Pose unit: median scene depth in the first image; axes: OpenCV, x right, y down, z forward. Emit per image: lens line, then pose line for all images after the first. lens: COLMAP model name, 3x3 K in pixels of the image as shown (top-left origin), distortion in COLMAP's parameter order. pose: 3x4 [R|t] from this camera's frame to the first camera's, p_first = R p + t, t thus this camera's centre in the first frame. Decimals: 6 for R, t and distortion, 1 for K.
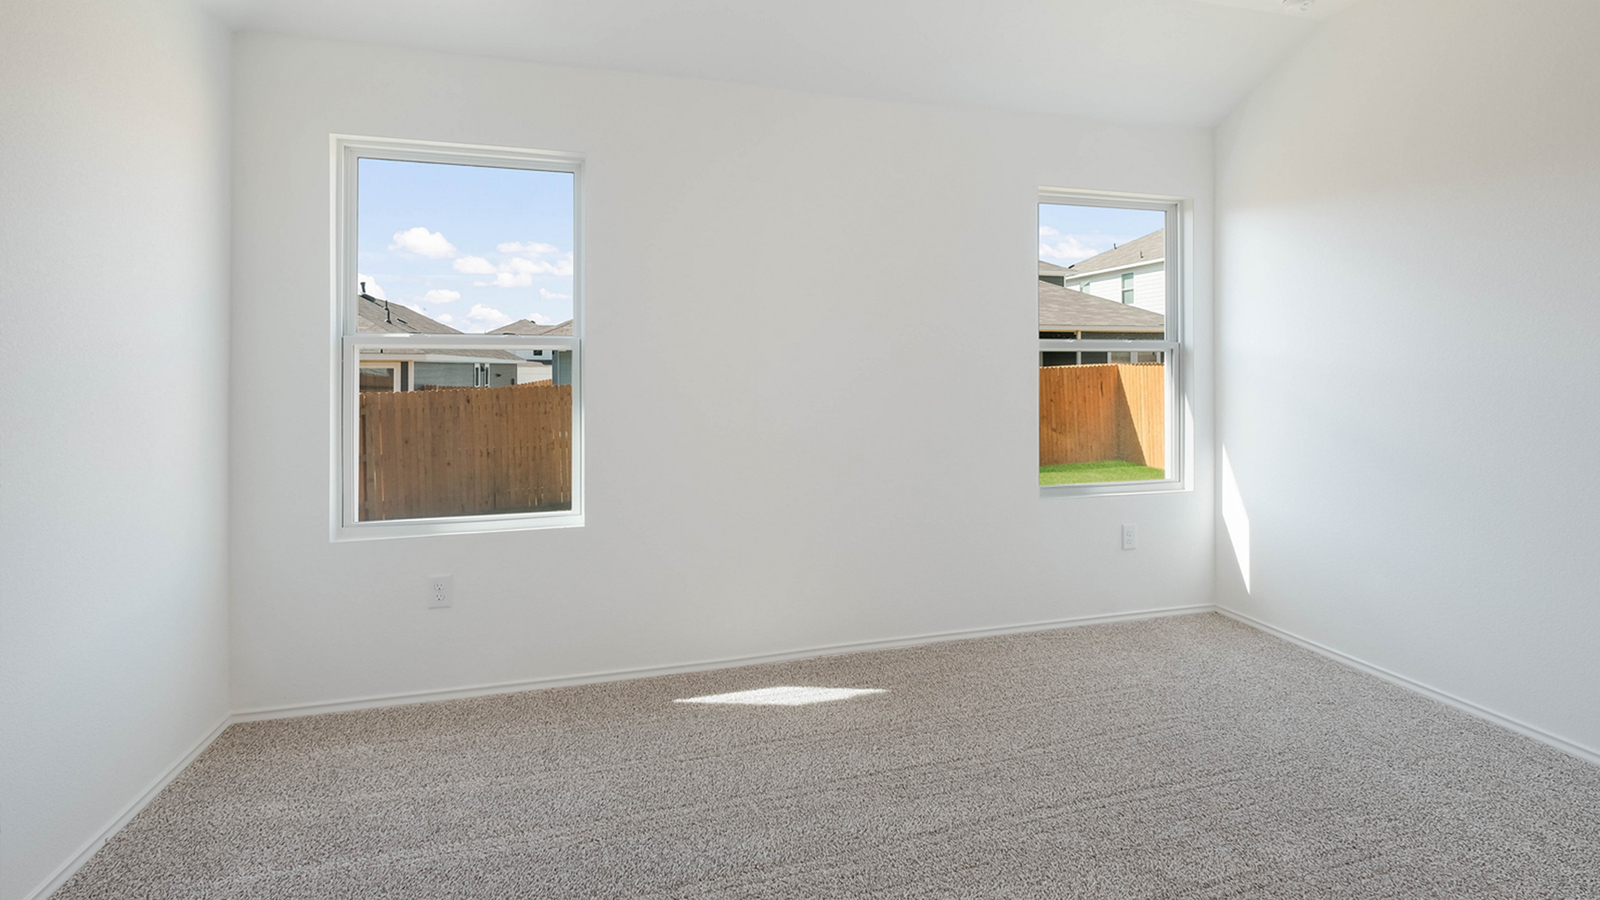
lens RADIAL K [[766.7, 0, 800.0], [0, 766.7, 450.0], [0, 0, 1]] dist [0.002100, -0.000159]
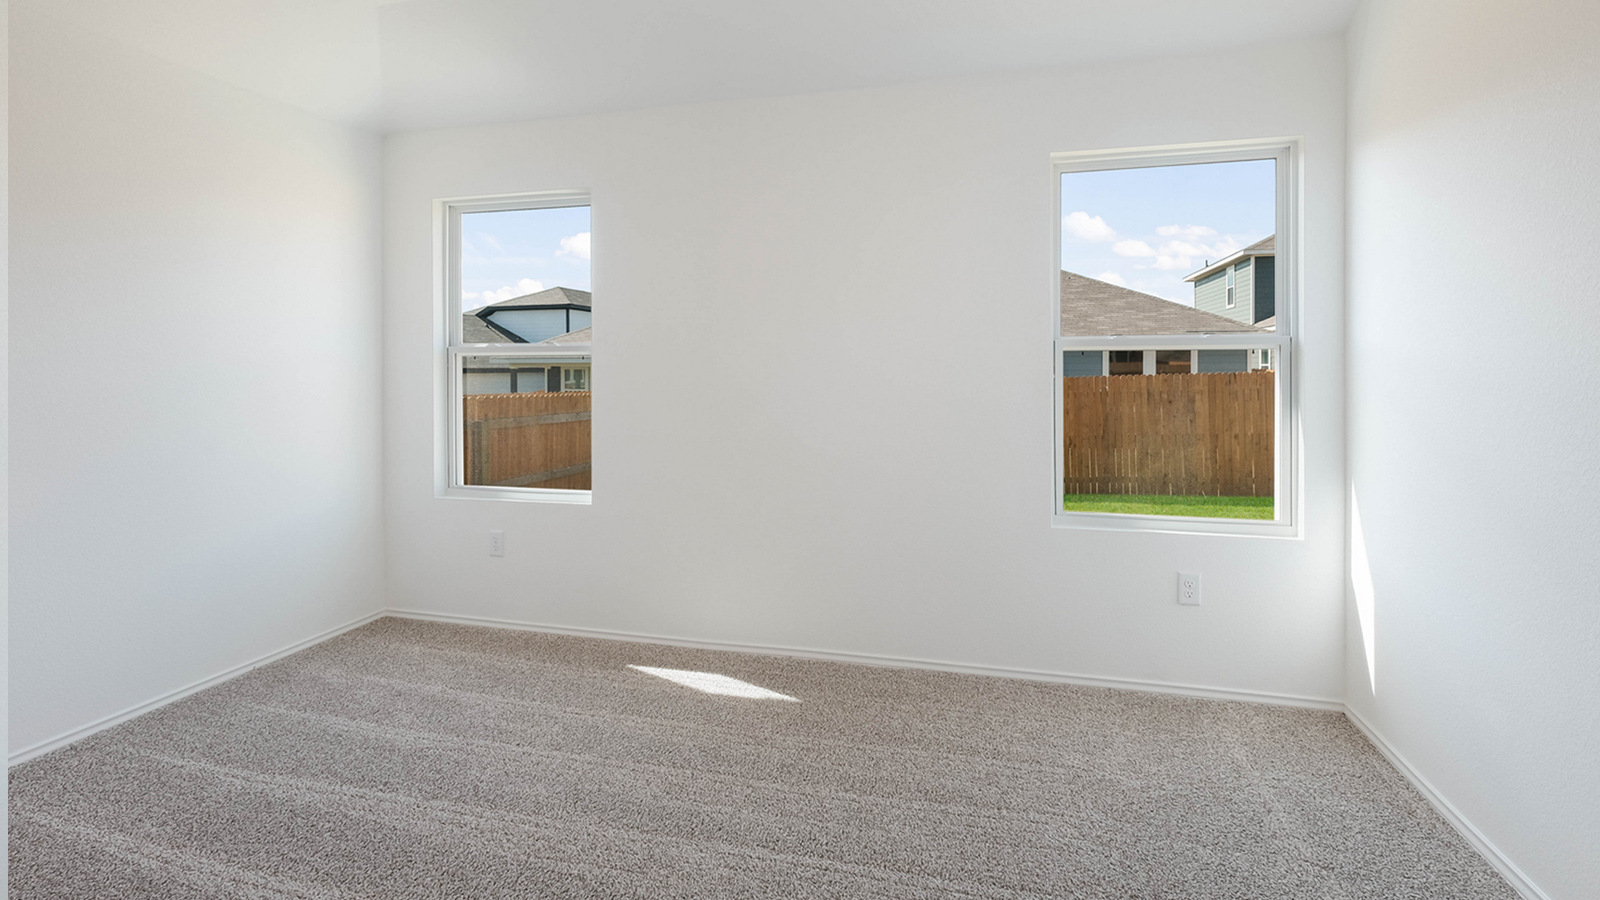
lens RADIAL K [[742.5, 0, 794.5], [0, 742.5, 457.8], [0, 0, 1]] dist [0.000685, -0.000208]
pose [[0.853206, 0.062404, -0.517828, 0.568693], [-0.054941, 0.998046, 0.029751, -0.023837], [0.518672, 0.003067, 0.854968, 0.180605]]
